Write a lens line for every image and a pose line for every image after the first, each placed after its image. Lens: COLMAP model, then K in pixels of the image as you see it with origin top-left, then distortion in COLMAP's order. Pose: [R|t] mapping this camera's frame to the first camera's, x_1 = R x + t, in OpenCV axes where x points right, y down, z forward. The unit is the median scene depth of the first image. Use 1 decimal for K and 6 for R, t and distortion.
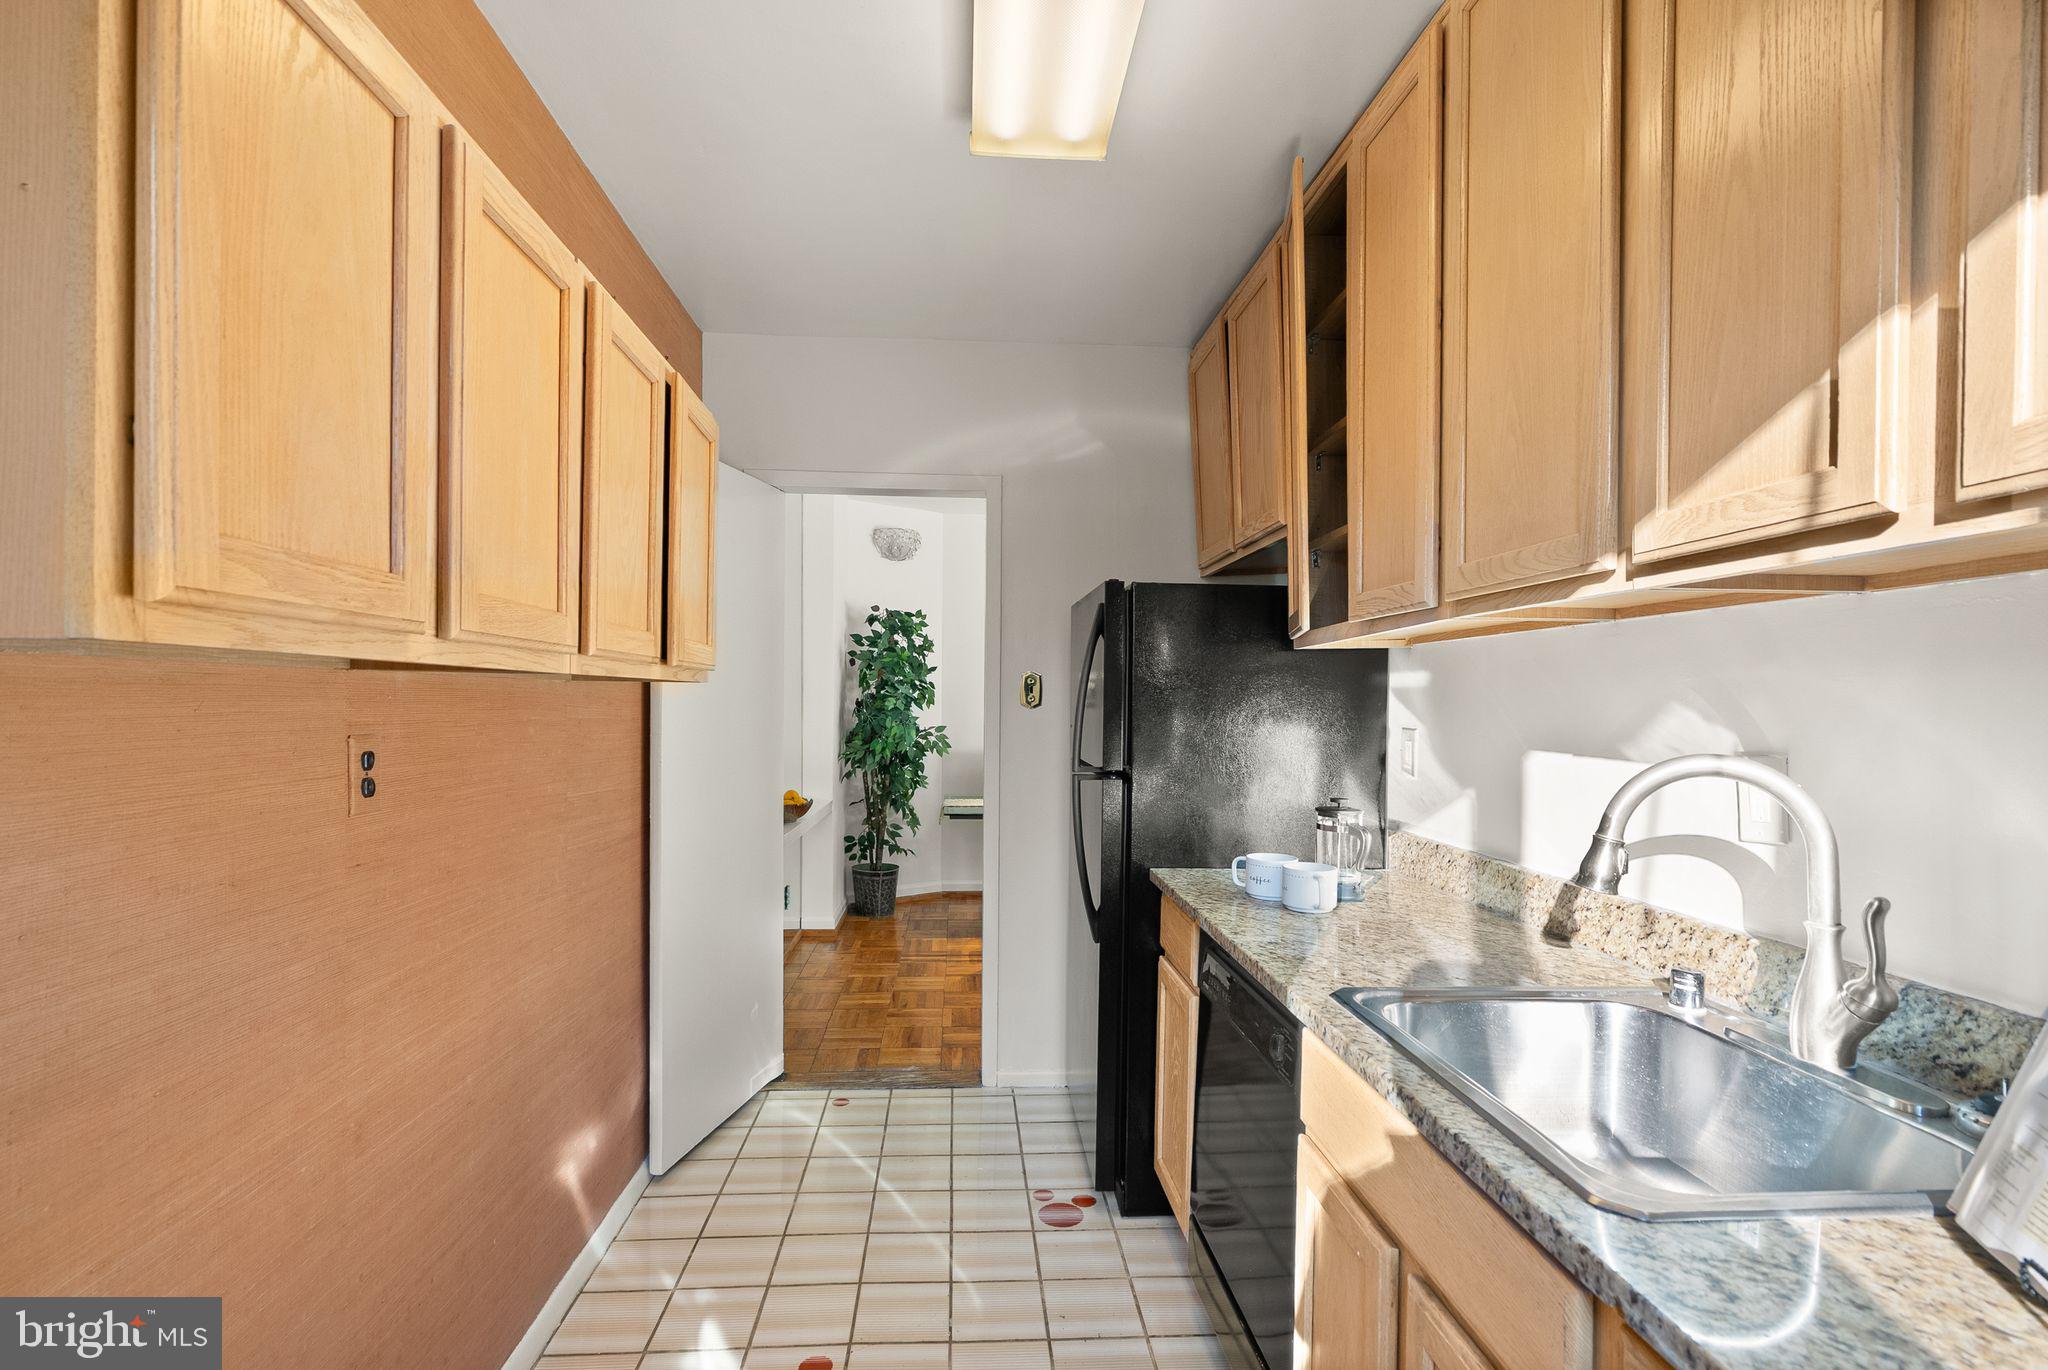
lens RADIAL K [[970.1, 0, 1029.4], [0, 970.1, 703.1], [0, 0, 1]] dist [-0.006141, 0.001080]
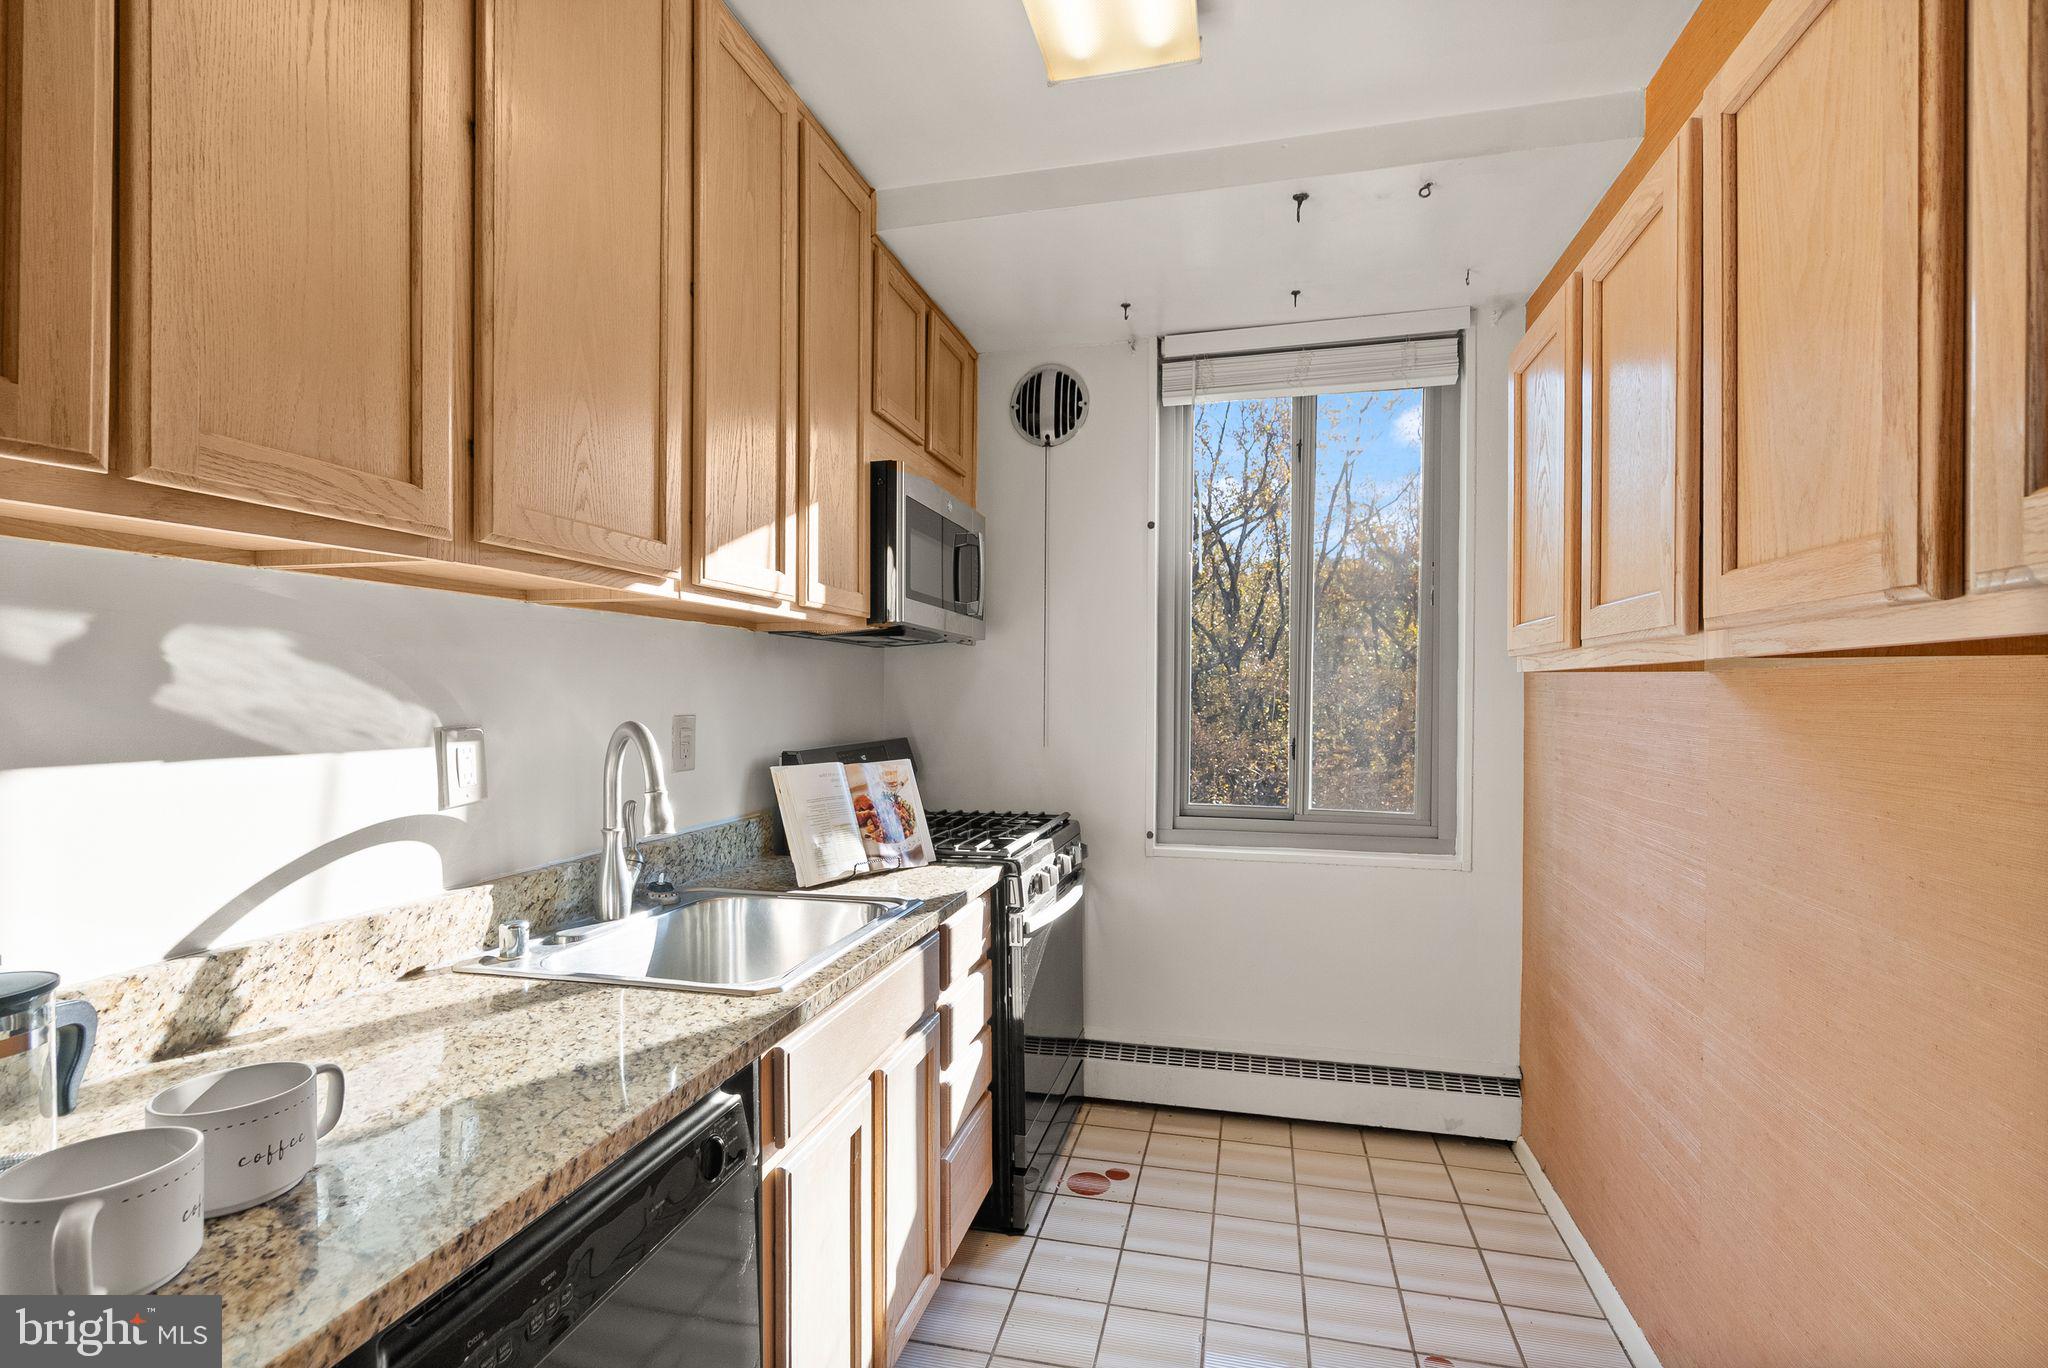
lens RADIAL K [[970.1, 0, 1018.1], [0, 970.1, 693.9], [0, 0, 1]] dist [-0.006141, 0.001080]
pose [[-0.953829, -0.011393, 0.300133, -0.189716], [-0.010460, 0.999934, 0.004715, 0.001191], [-0.300166, 0.001358, -0.953886, 1.759810]]
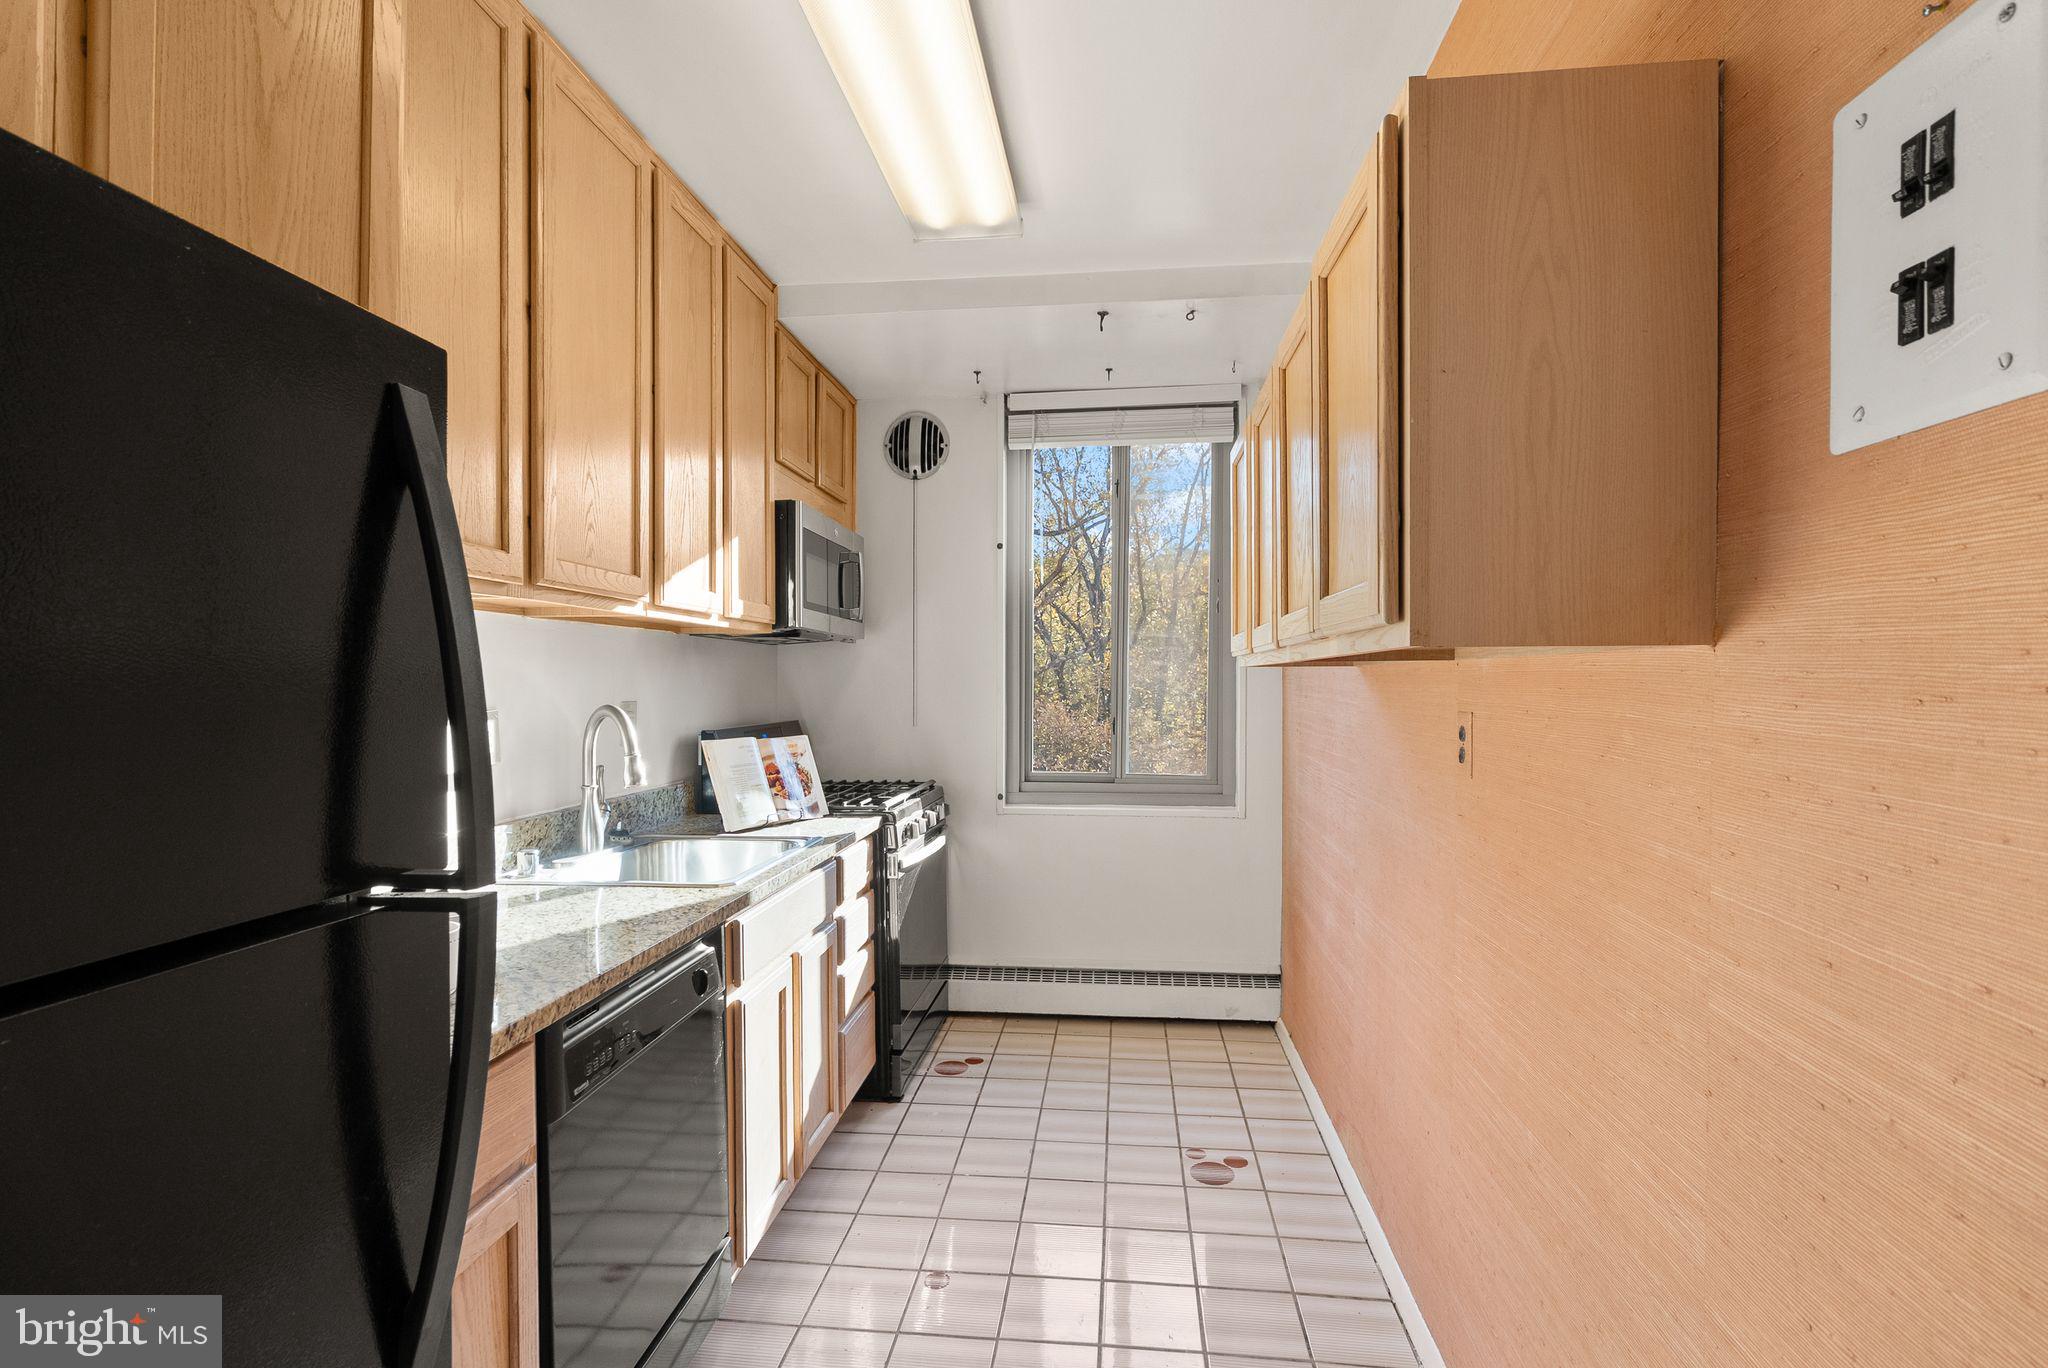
lens RADIAL K [[970.1, 0, 1030.8], [0, 970.1, 688.3], [0, 0, 1]] dist [-0.006141, 0.001080]
pose [[-0.987454, -0.007253, 0.157738, -0.321437], [-0.005882, 0.999941, 0.009153, -0.001190], [-0.157795, 0.008111, -0.987439, 2.215924]]
